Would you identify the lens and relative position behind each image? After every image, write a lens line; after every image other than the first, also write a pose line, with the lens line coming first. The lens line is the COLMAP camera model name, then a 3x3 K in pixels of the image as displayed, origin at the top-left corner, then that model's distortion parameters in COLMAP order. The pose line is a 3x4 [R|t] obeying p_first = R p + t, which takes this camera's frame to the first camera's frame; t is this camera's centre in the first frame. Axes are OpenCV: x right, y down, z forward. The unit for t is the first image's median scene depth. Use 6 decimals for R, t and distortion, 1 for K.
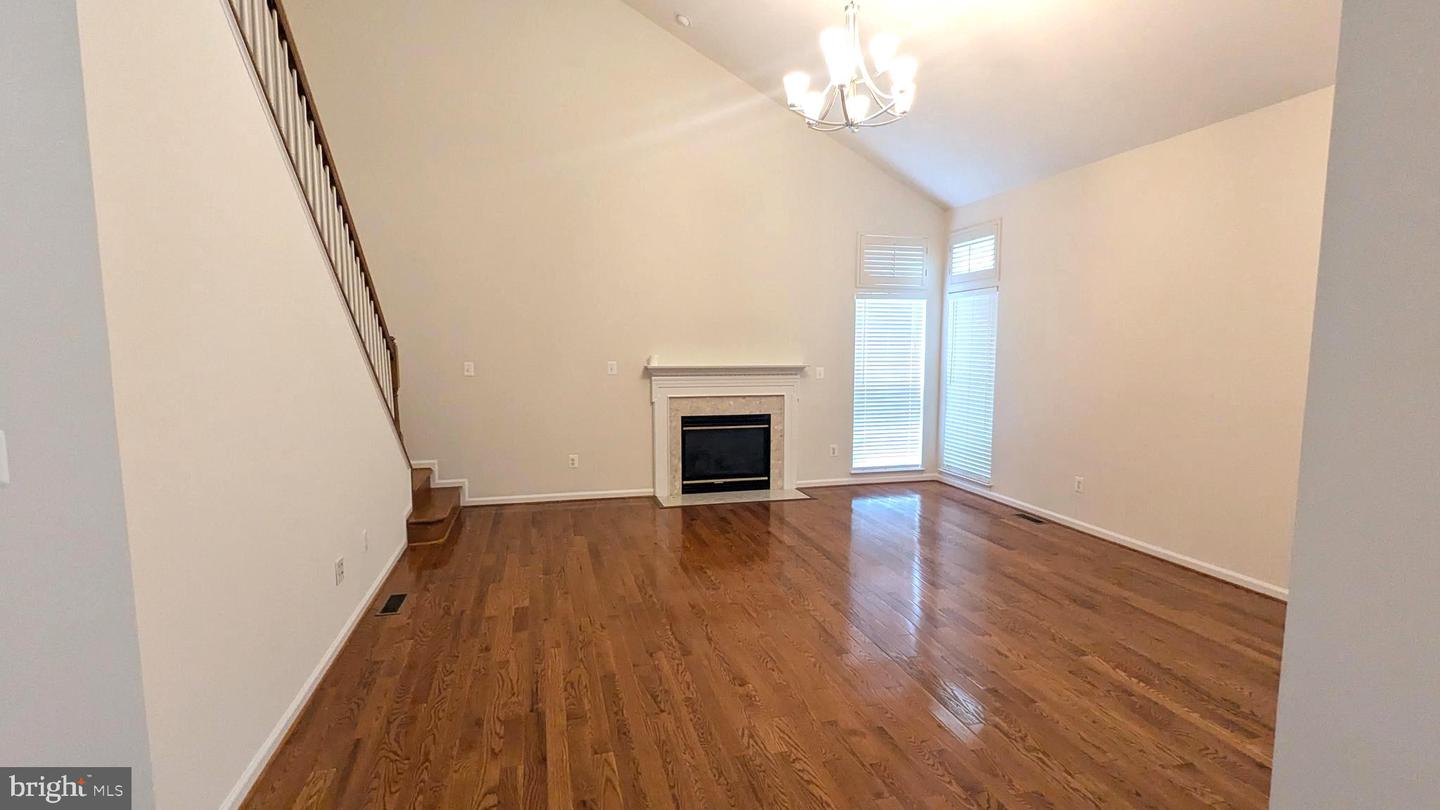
lens RADIAL K [[684.2, 0, 715.2], [0, 684.2, 409.4], [0, 0, 1]] dist [0.002271, 0.002077]
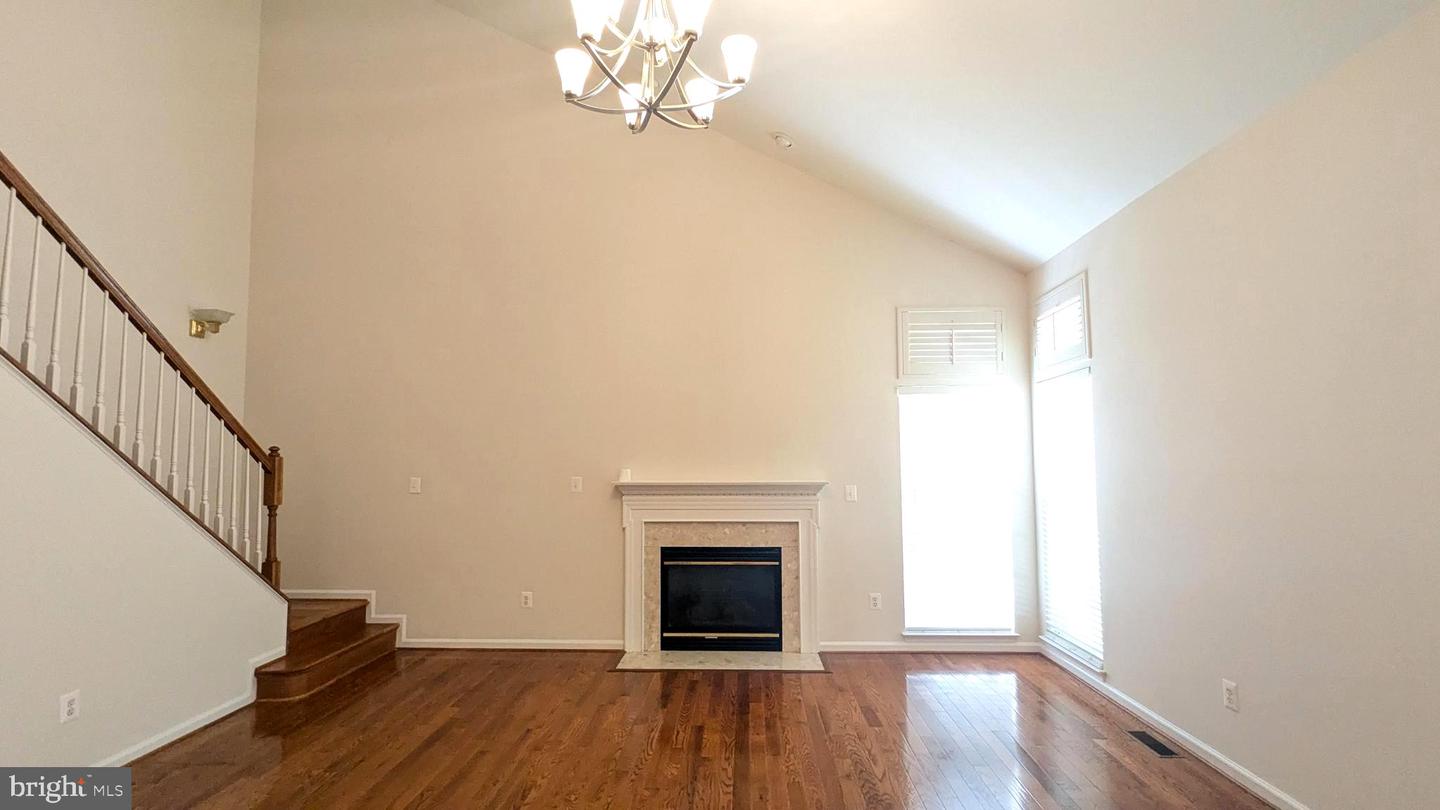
lens RADIAL K [[684.2, 0, 712.9], [0, 684.2, 409.9], [0, 0, 1]] dist [0.002271, 0.002077]
pose [[0.957700, -0.026581, -0.286538, 0.235140], [-0.023813, 0.984990, -0.170962, -0.012149], [0.286781, 0.170553, 0.942692, 0.246961]]
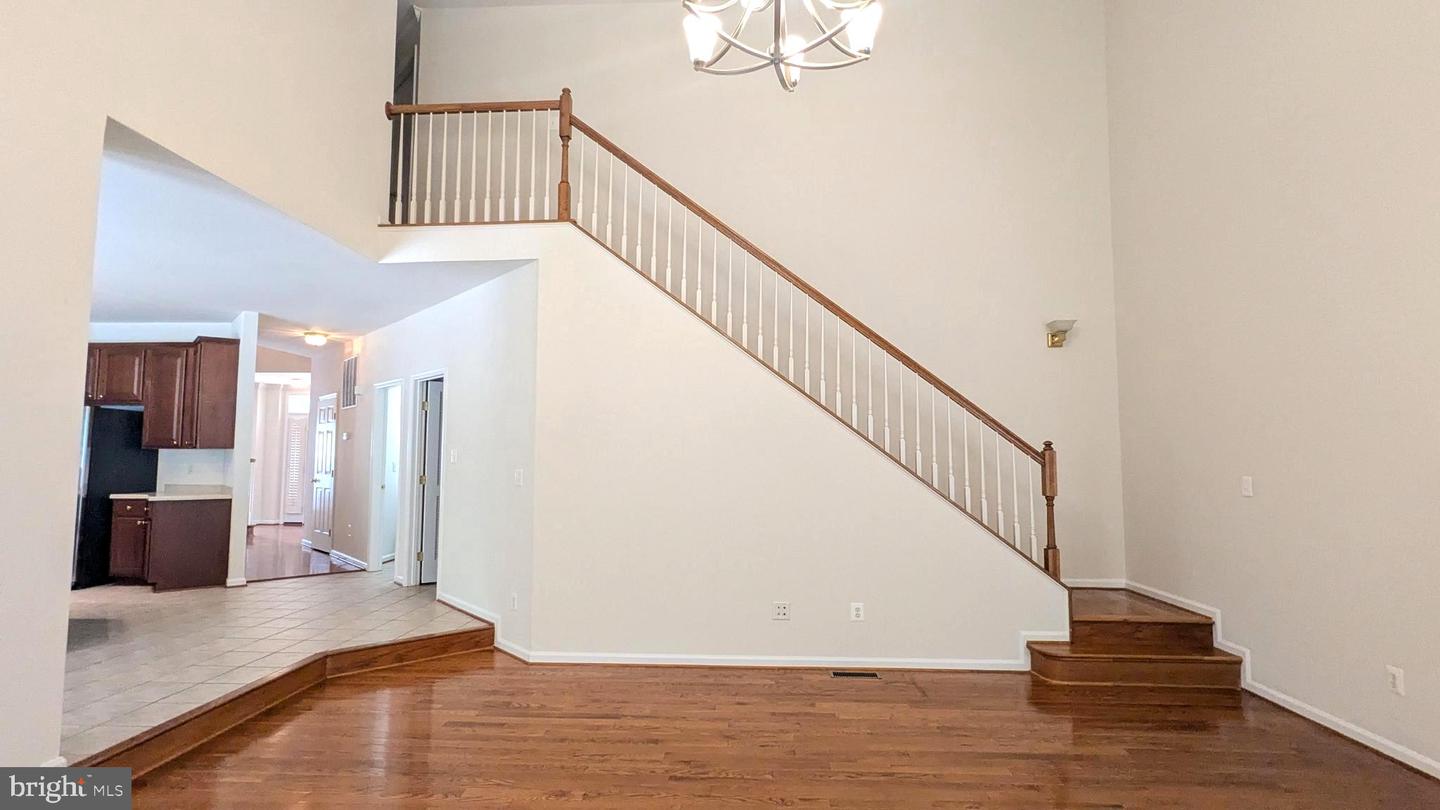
lens RADIAL K [[684.2, 0, 714.0], [0, 684.2, 409.0], [0, 0, 1]] dist [0.002271, 0.002077]
pose [[-0.286744, -0.069711, -0.955467, 0.417429], [-0.100439, 0.994040, -0.042383, -0.048460], [0.952727, 0.083814, -0.292037, 0.628977]]
